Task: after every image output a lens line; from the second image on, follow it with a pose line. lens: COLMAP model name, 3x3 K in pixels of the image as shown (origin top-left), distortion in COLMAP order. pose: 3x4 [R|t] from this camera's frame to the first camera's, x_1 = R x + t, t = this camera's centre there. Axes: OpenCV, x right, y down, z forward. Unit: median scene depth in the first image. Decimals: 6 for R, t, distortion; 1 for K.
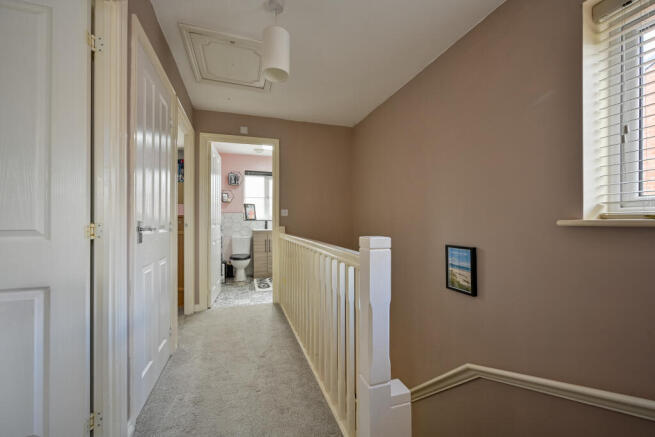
lens RADIAL K [[266.3, 0, 328.4], [0, 266.3, 221.0], [0, 0, 1]] dist [-0.002036, -0.000468]
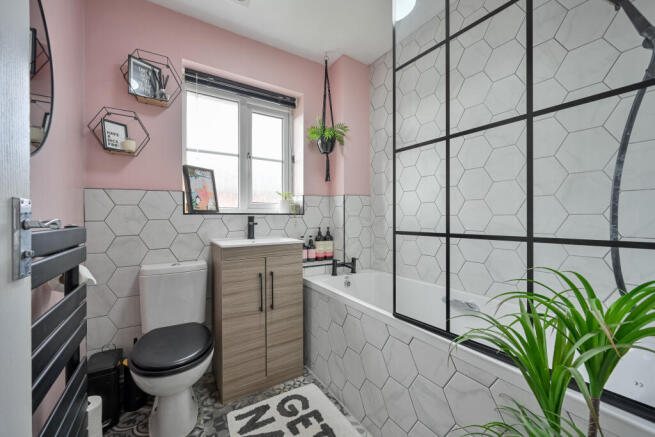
lens RADIAL K [[266.3, 0, 327.1], [0, 266.3, 217.0], [0, 0, 1]] dist [-0.002036, -0.000468]
pose [[0.976468, -0.001622, 0.215655, -0.216937], [0.001696, 0.999999, -0.000158, 0.002431], [-0.215654, 0.000520, 0.976470, 0.646256]]
